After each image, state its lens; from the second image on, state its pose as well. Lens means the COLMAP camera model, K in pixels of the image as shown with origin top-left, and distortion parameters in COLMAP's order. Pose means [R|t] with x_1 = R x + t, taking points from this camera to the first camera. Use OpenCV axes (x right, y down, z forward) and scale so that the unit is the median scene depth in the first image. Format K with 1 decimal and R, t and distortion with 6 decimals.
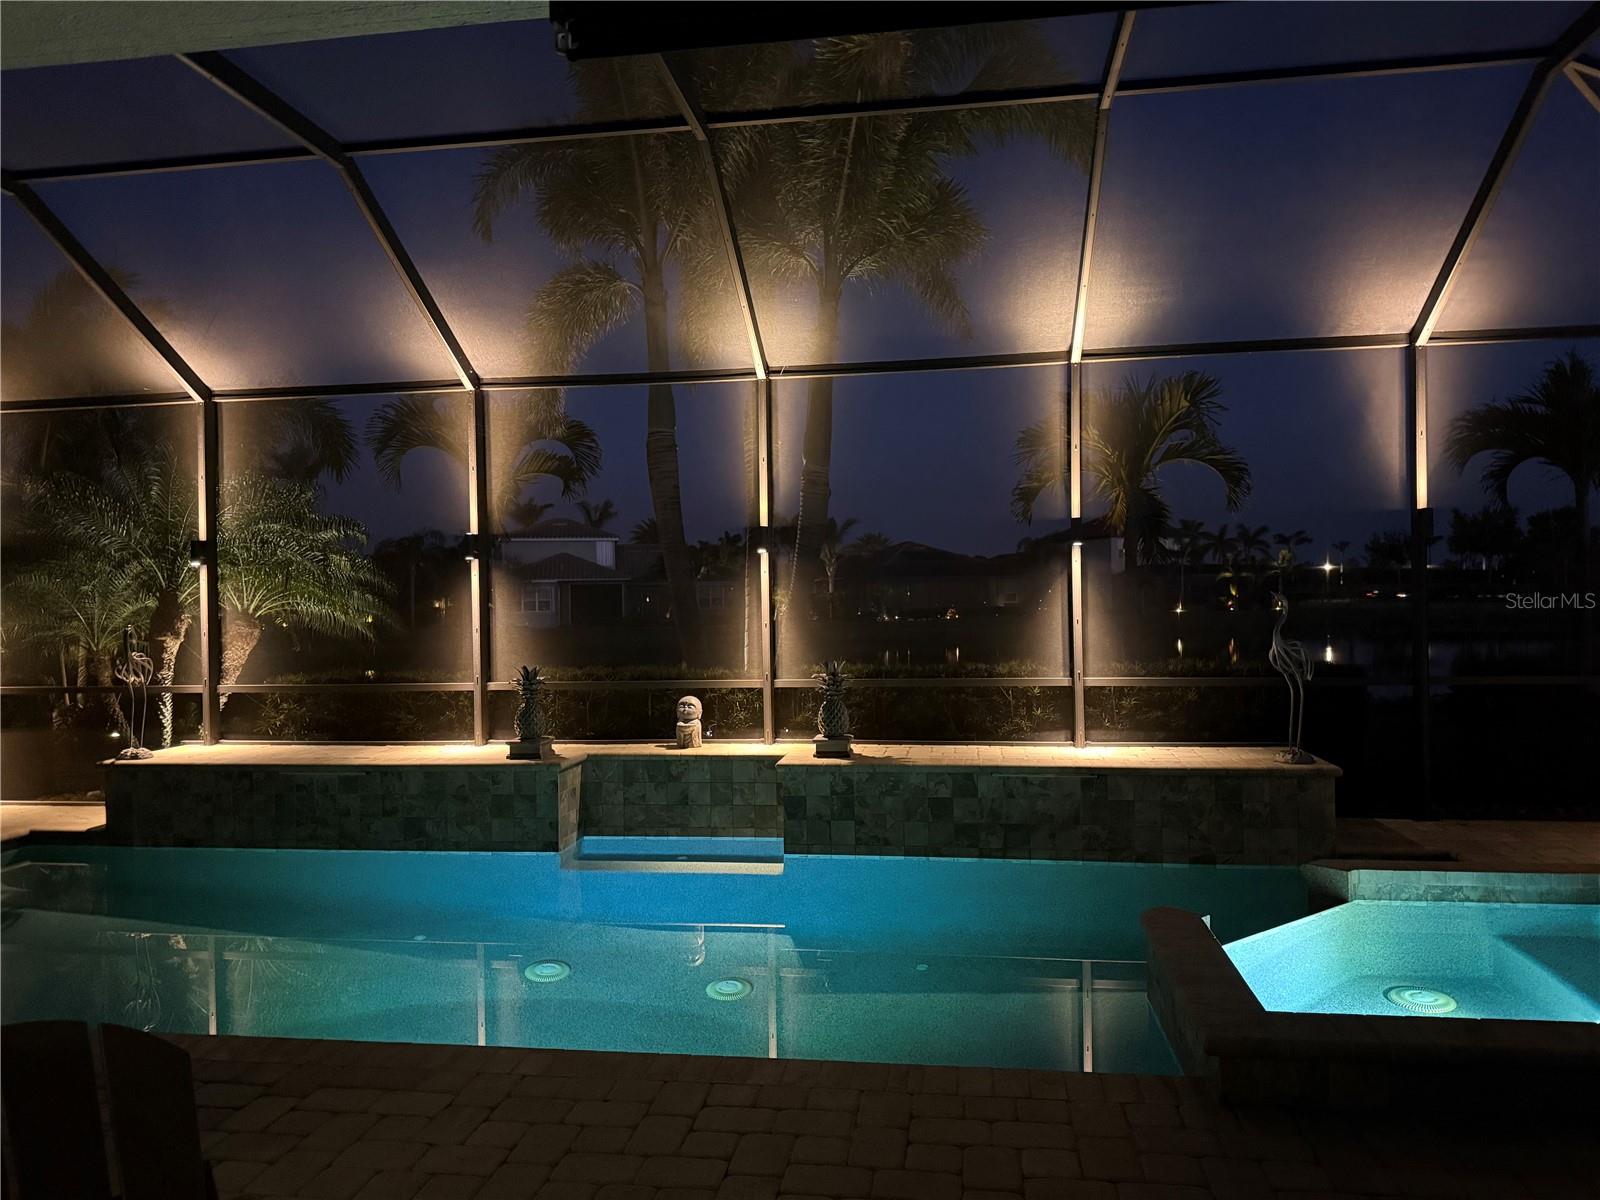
lens RADIAL K [[1125.6, 0, 800.0], [0, 1125.6, 600.0], [0, 0, 1]] dist [0.077629, -0.095298]
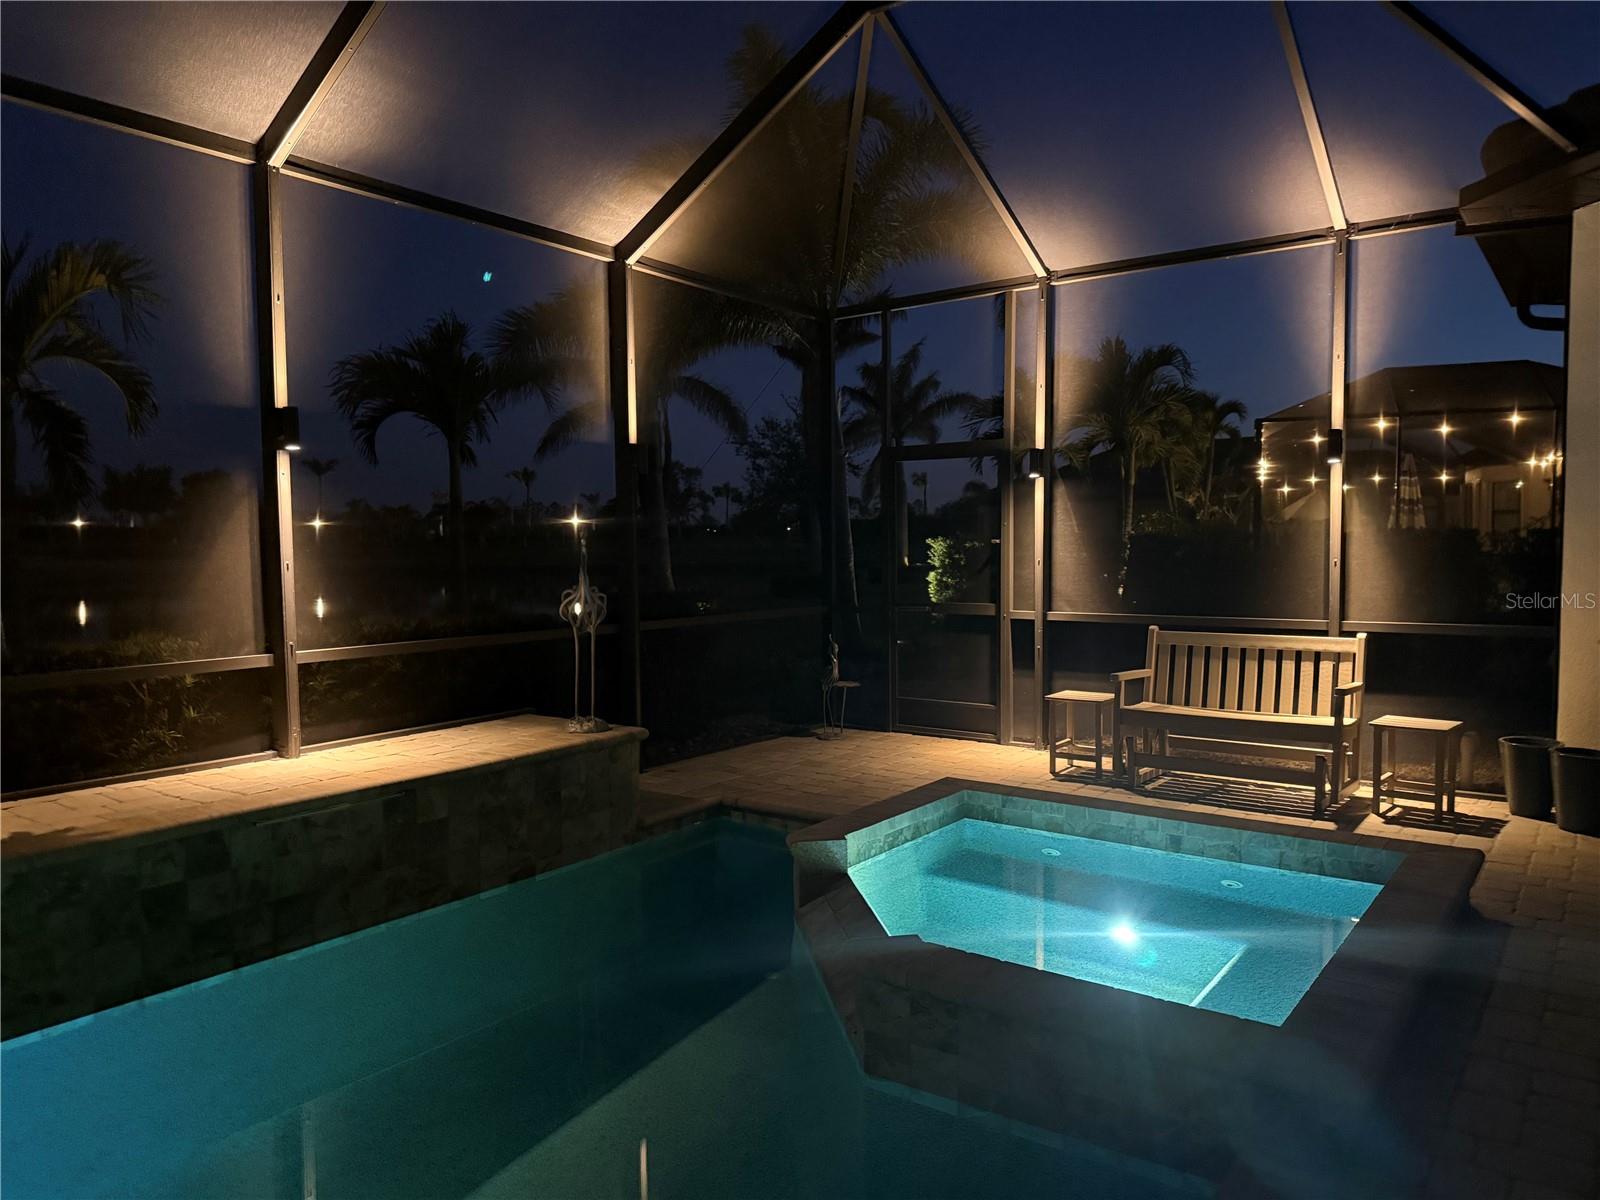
lens RADIAL K [[1125.6, 0, 800.0], [0, 1125.6, 600.0], [0, 0, 1]] dist [0.077629, -0.095298]
pose [[0.464042, -0.035225, 0.885112, -0.219630], [0.003825, 0.999279, 0.037764, 0.015180], [-0.885805, -0.014138, 0.463842, 0.464054]]
